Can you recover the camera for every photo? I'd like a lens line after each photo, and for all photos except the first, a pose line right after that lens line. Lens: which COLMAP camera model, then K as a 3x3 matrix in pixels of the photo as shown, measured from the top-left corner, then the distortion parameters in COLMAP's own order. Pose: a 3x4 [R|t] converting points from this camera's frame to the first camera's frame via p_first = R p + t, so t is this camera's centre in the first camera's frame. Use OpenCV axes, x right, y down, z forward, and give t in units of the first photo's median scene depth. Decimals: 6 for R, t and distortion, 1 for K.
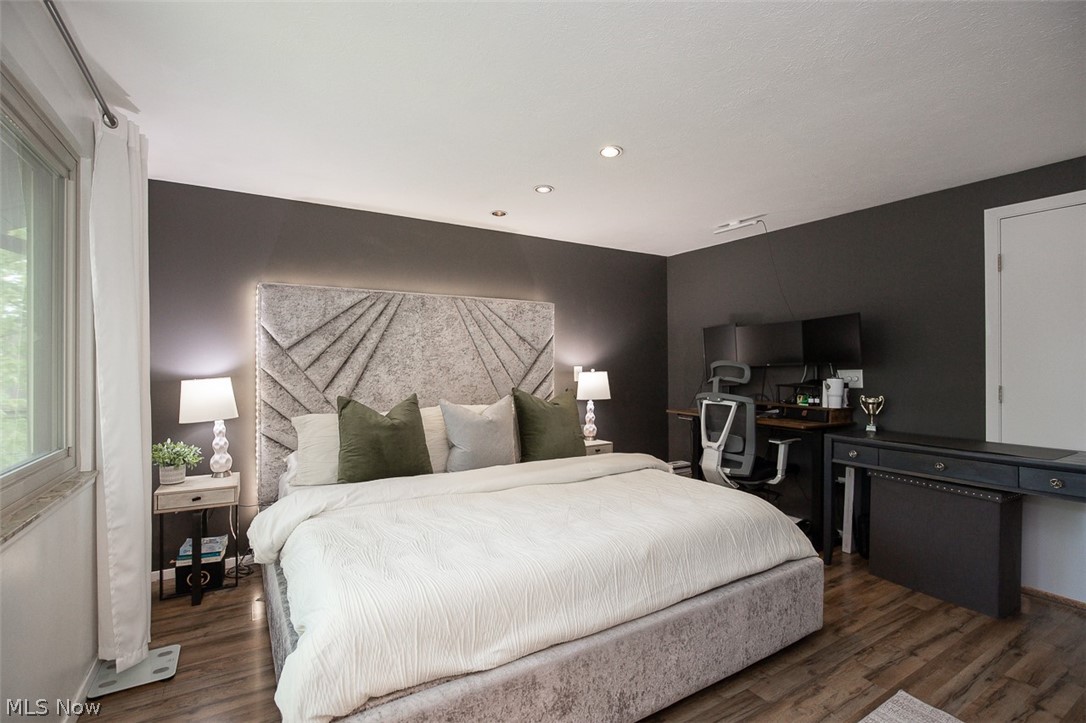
lens RADIAL K [[495.0, 0, 542.6], [0, 495.0, 363.0], [0, 0, 1]] dist [-0.008589, -0.000105]
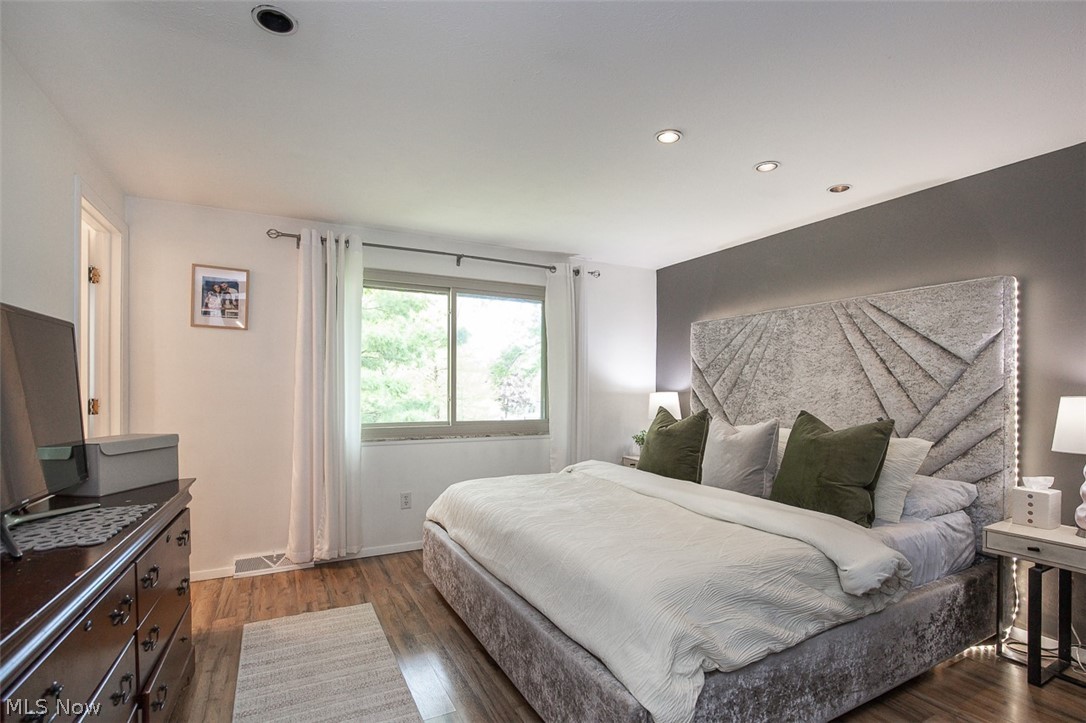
lens RADIAL K [[519.5, 0, 557.6], [0, 519.5, 384.4], [0, 0, 1]] dist [-0.001966, 0.000057]
pose [[-0.034864, -0.002477, -0.999389, 0.833931], [-0.002379, 0.999994, -0.002396, 0.010479], [0.999389, 0.002294, -0.034870, 0.656223]]
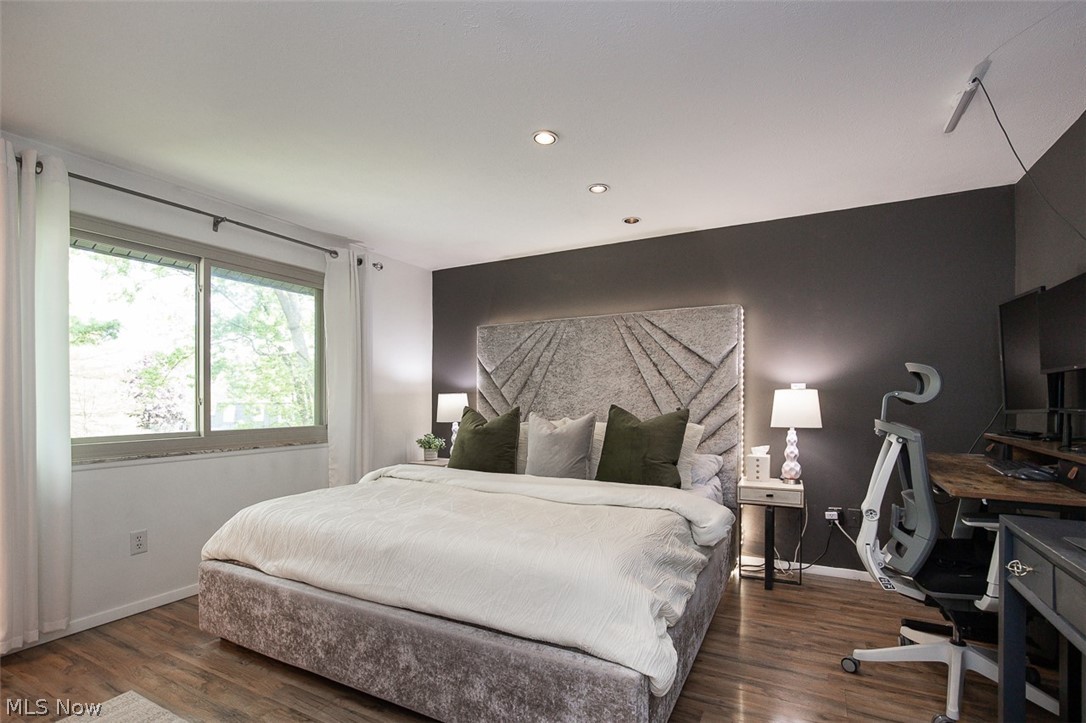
lens RADIAL K [[507.8, 0, 547.7], [0, 507.8, 396.5], [0, 0, 1]] dist [-0.003214, -0.000353]
pose [[0.525250, -0.001819, -0.850946, 0.726773], [0.003641, 0.999993, 0.000110, 0.035244], [0.850940, -0.003156, 0.525253, 0.399893]]
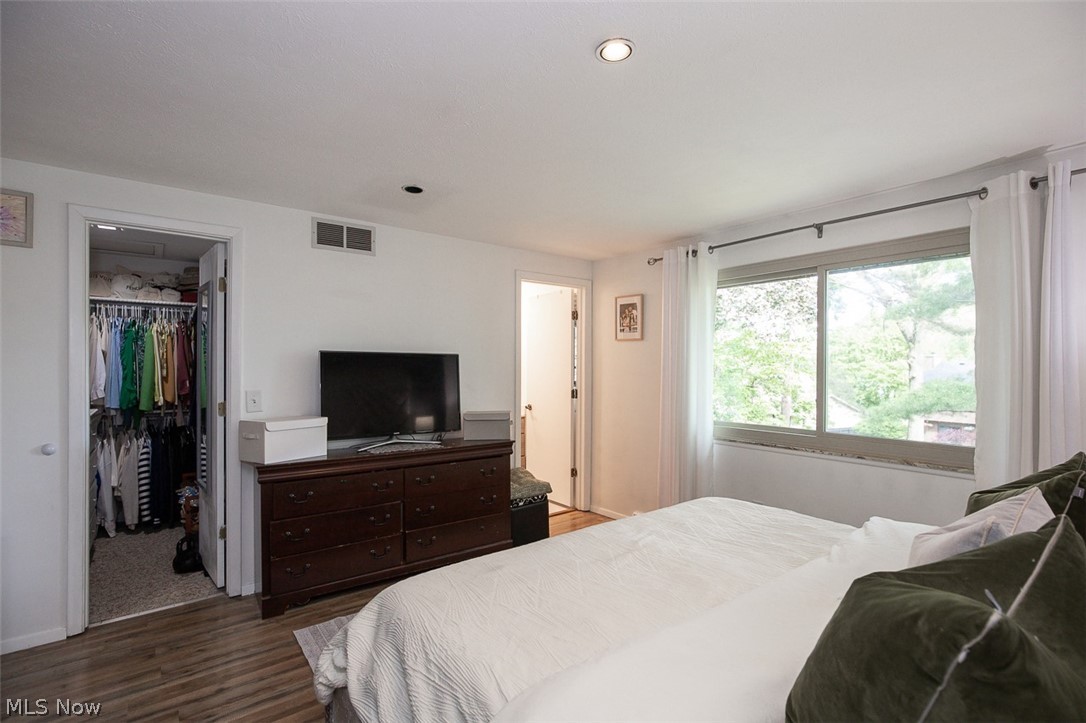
lens RADIAL K [[495.0, 0, 542.6], [0, 495.0, 363.0], [0, 0, 1]] dist [-0.008589, -0.000105]
pose [[-0.991867, -0.003831, -0.127225, 0.237695], [-0.002636, 0.999951, -0.009559, -0.025401], [0.127255, -0.009146, -0.991828, 1.252714]]
